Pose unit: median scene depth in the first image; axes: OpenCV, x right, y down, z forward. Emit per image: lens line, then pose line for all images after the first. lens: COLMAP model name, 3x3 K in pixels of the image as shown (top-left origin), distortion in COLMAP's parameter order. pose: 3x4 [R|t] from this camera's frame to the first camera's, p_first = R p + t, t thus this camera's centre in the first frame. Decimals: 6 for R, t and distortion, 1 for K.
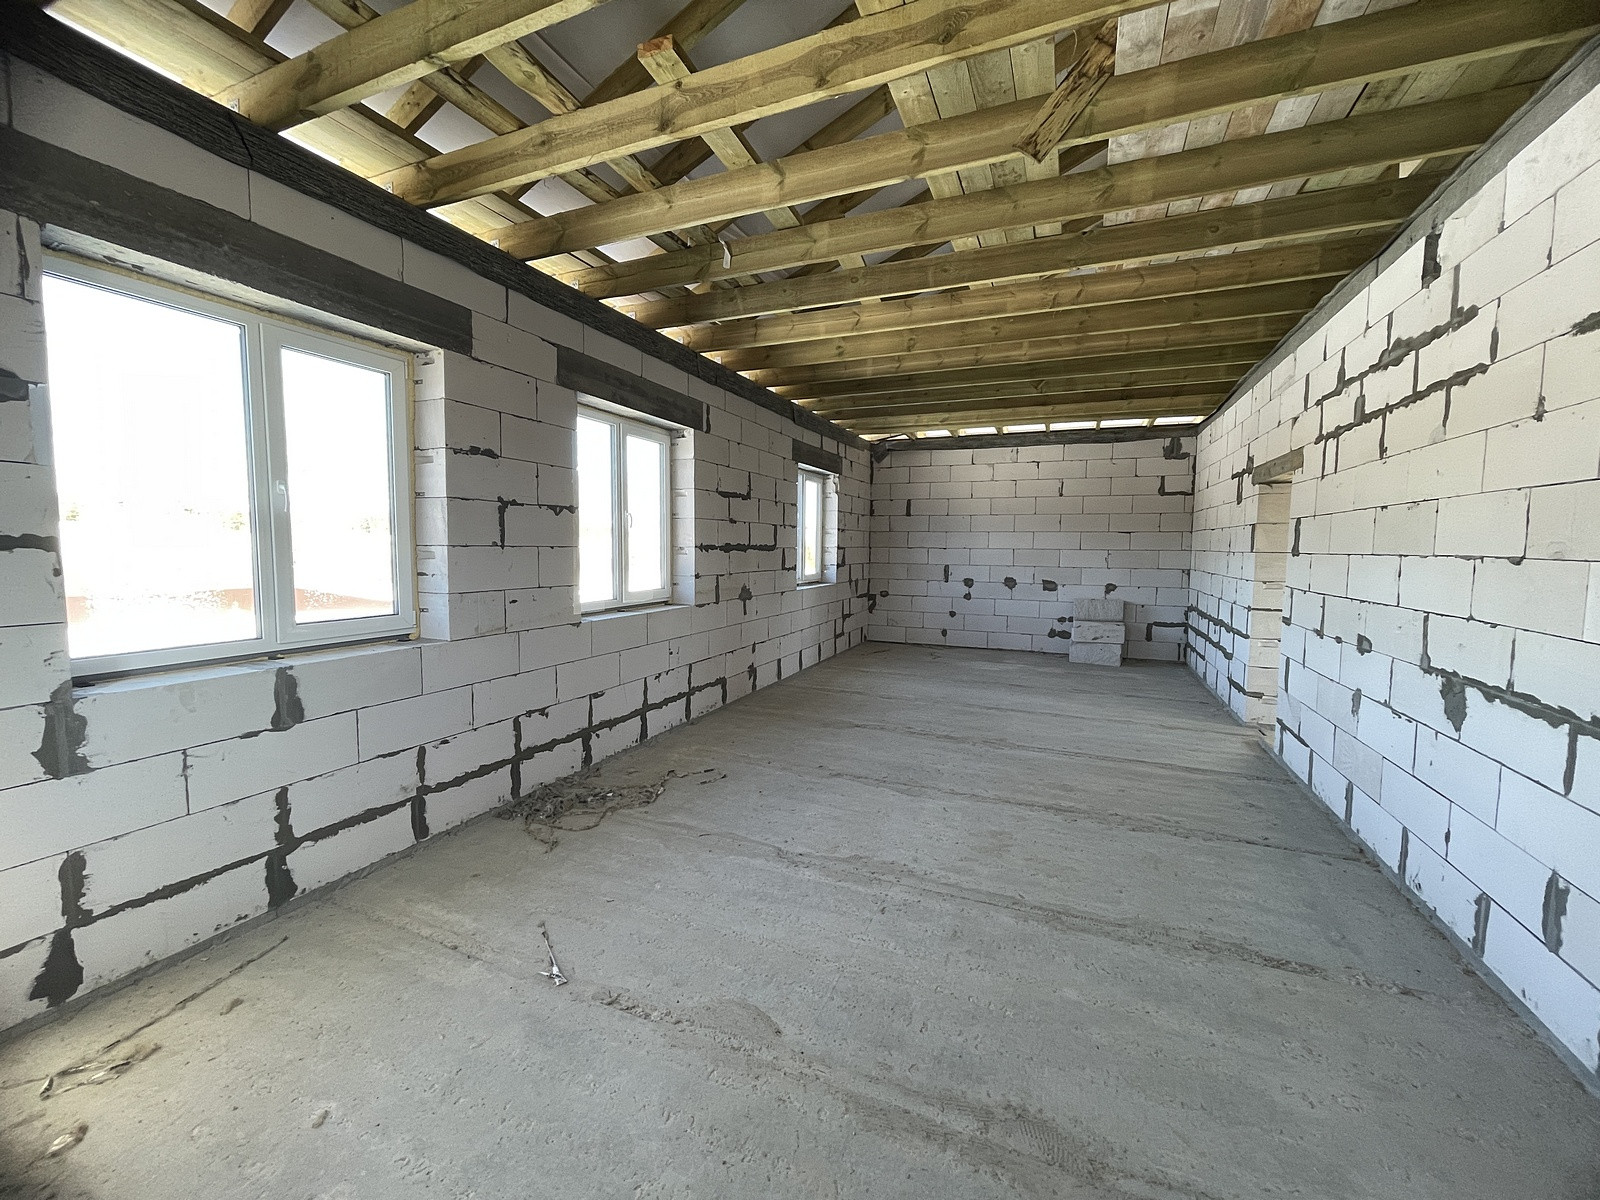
lens RADIAL K [[644.8, 0, 796.2], [0, 644.8, 590.2], [0, 0, 1]] dist [0.003821, 0.000025]
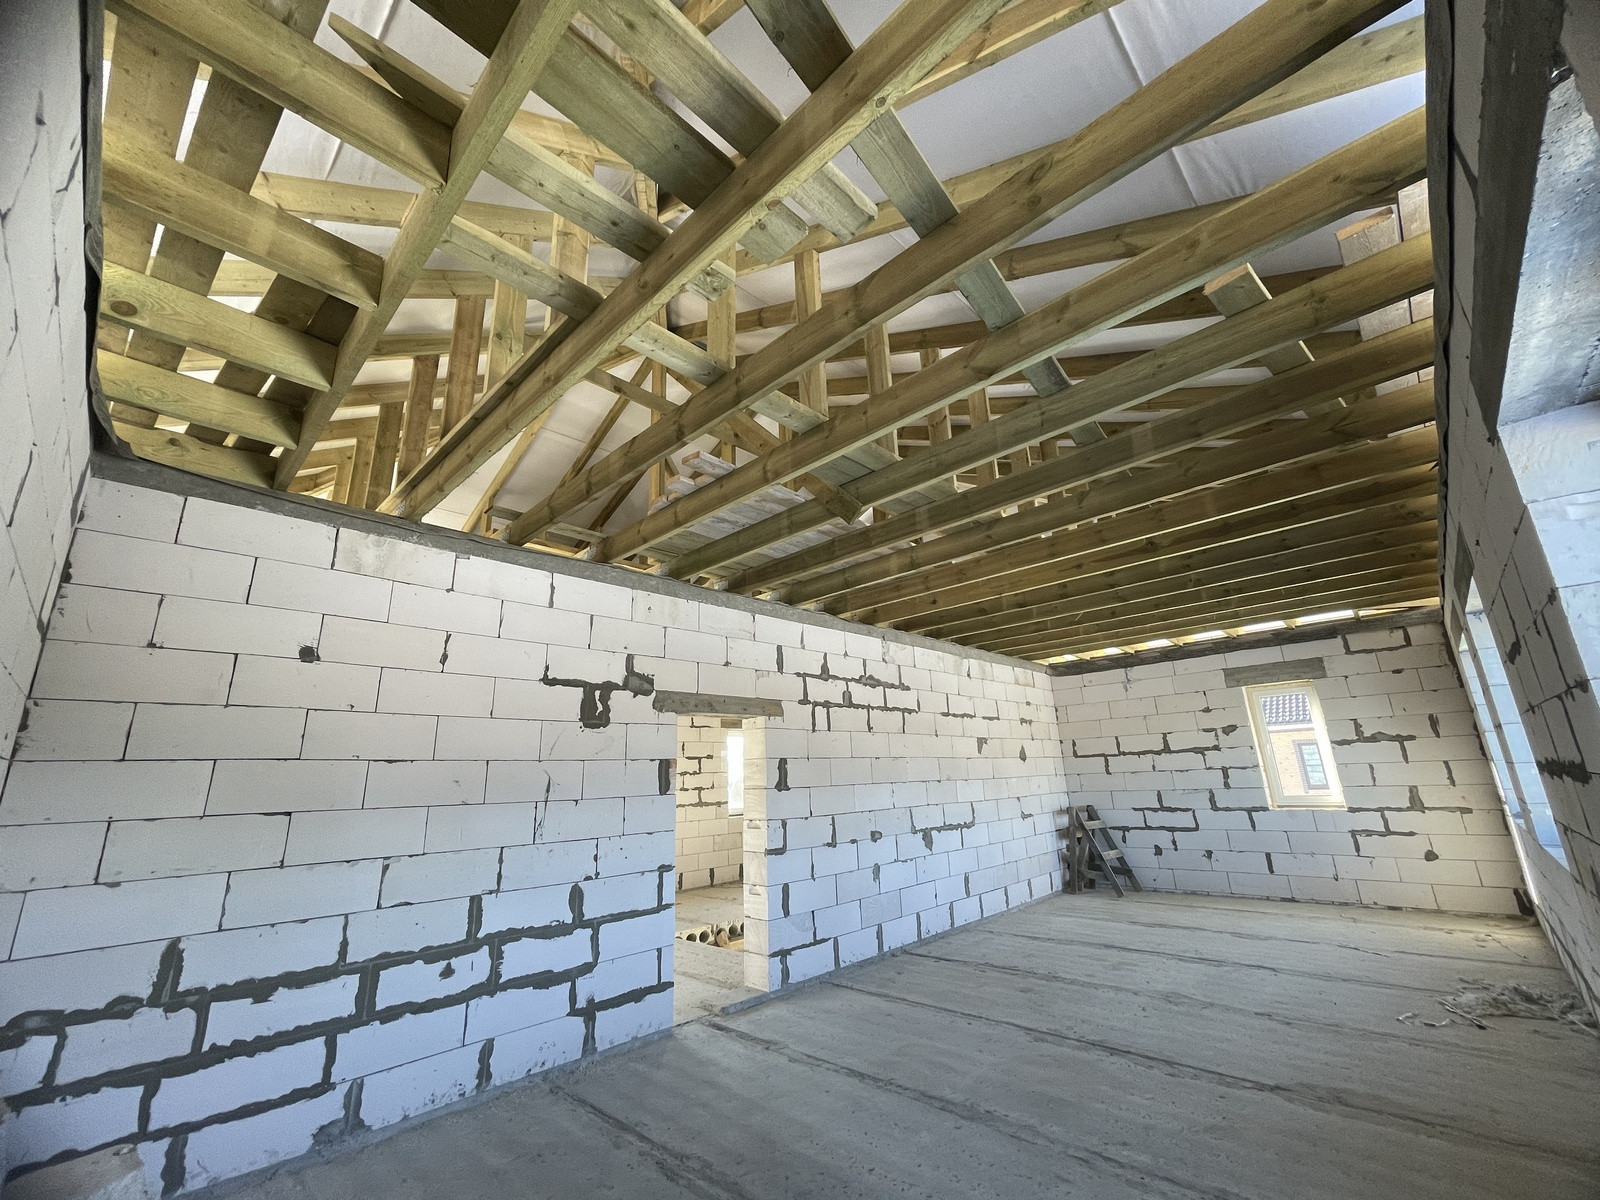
lens RADIAL K [[644.8, 0, 794.5], [0, 644.8, 595.2], [0, 0, 1]] dist [0.003821, 0.000025]
pose [[-0.932545, 0.124087, 0.339062, 0.248538], [0.053762, 0.976341, -0.209448, -0.130931], [-0.357030, -0.177091, -0.917152, 1.803115]]
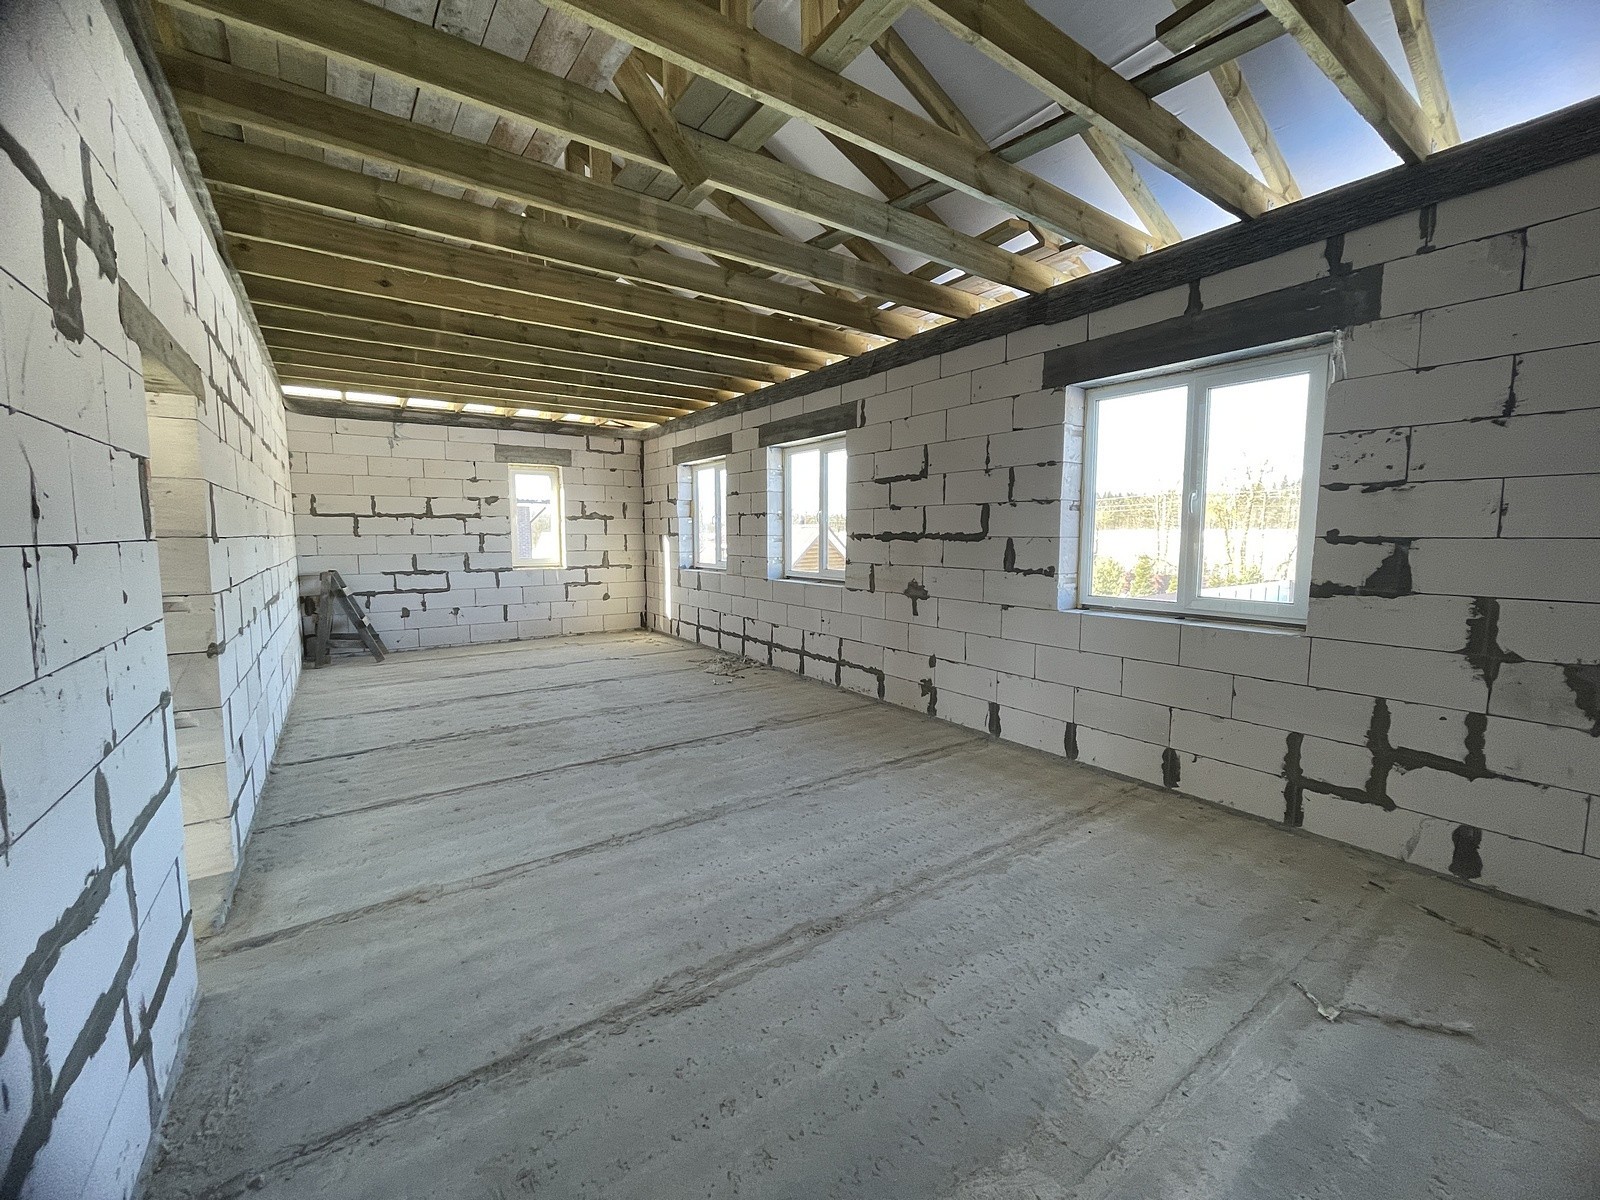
lens RADIAL K [[644.8, 0, 796.1], [0, 644.8, 592.6], [0, 0, 1]] dist [0.003821, 0.000025]
pose [[-0.530787, 0.067425, -0.844819, 0.843233], [-0.063656, 0.990843, 0.119074, -0.097062], [0.845111, 0.116981, -0.521635, 1.524561]]
